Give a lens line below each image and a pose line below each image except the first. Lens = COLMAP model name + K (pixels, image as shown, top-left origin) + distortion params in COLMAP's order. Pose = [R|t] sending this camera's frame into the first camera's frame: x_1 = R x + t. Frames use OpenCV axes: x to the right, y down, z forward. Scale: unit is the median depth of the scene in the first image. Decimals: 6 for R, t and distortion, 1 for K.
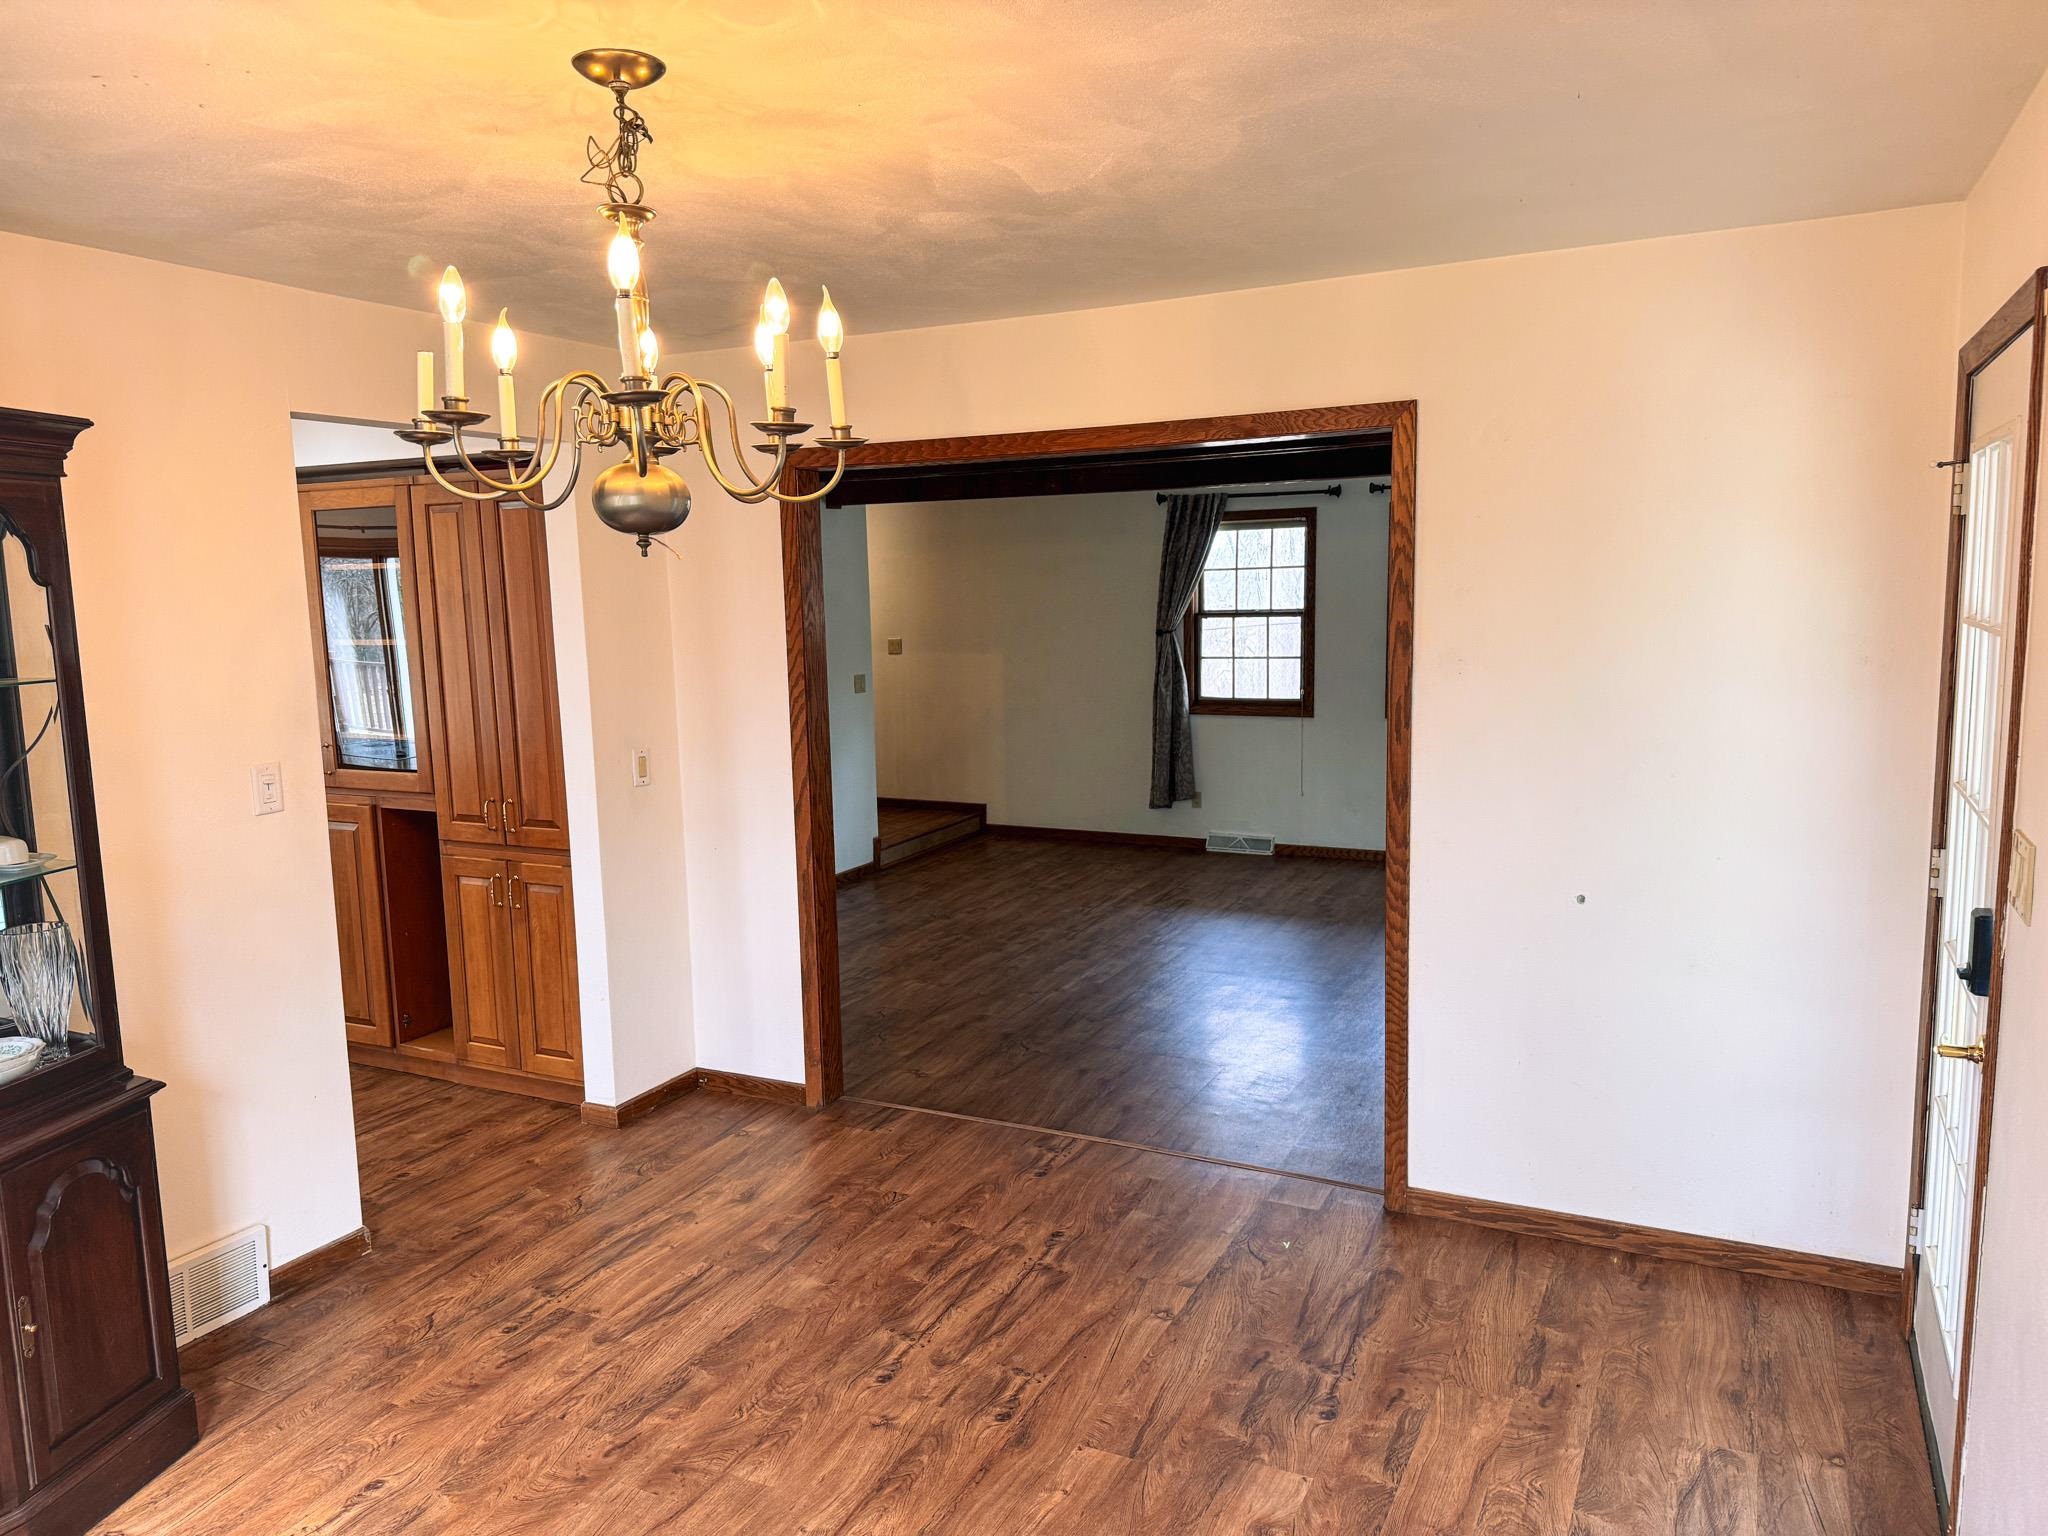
lens RADIAL K [[1445.1, 0, 1024.0], [0, 1445.1, 768.0], [0, 0, 1]] dist [0.124729, -0.176438]
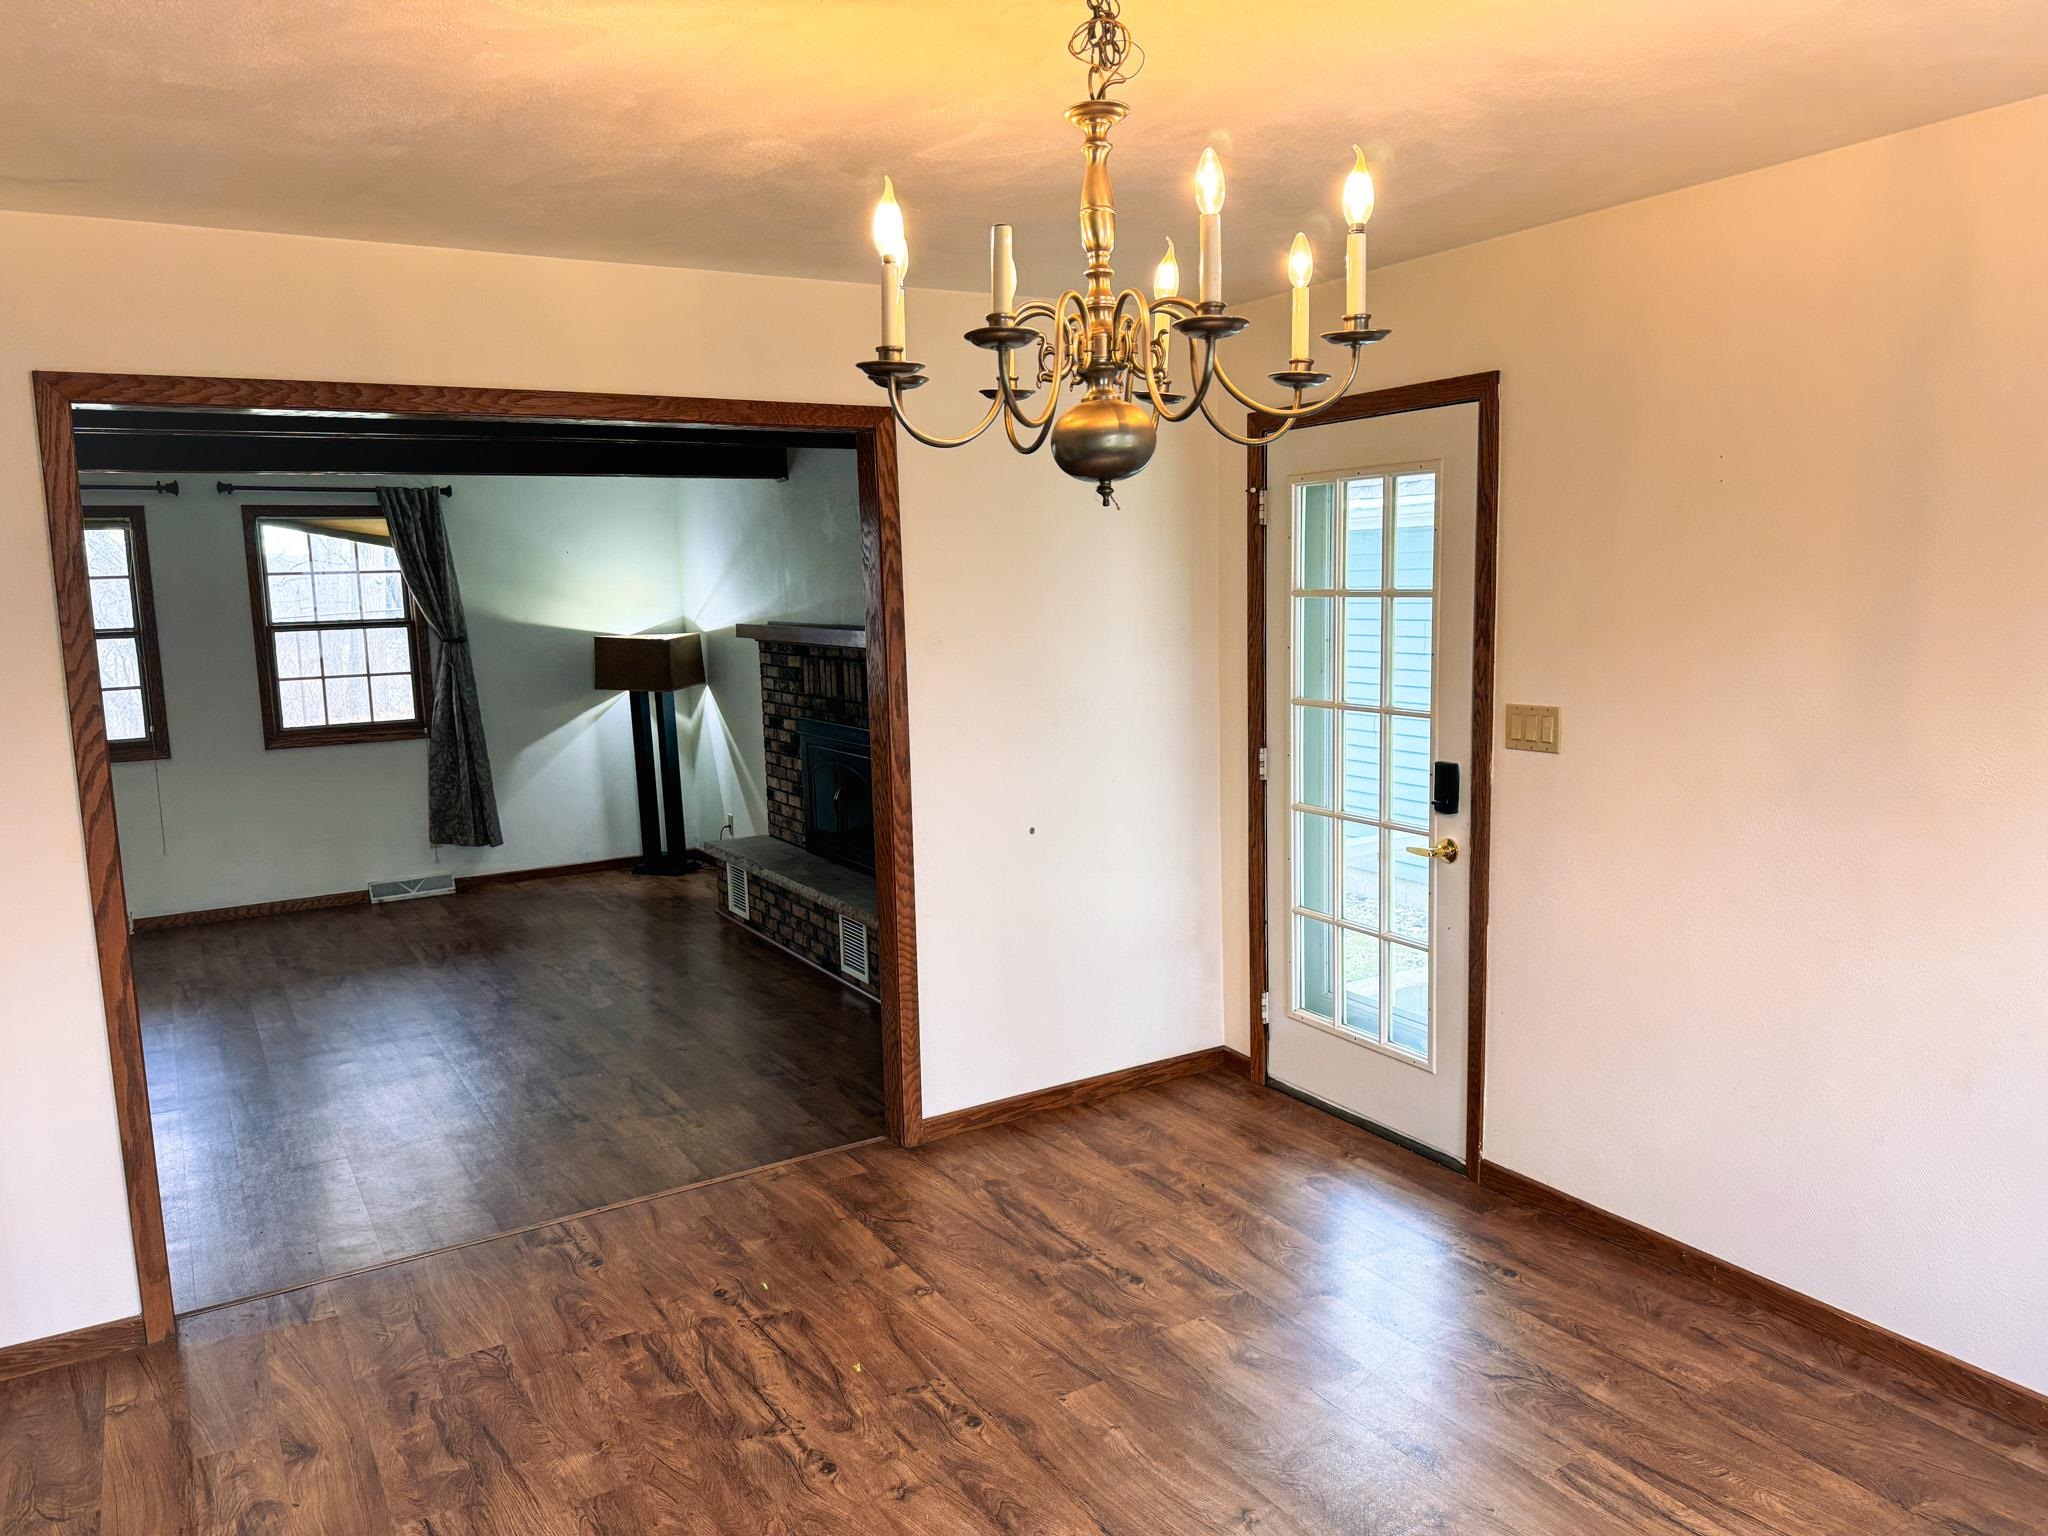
lens RADIAL K [[1445.1, 0, 1024.0], [0, 1445.1, 768.0], [0, 0, 1]] dist [0.124729, -0.176438]
pose [[0.543735, -0.111579, 0.831807, -0.648430], [0.130134, 0.990345, 0.047779, -0.021511], [-0.829106, 0.082267, 0.553005, 0.348967]]
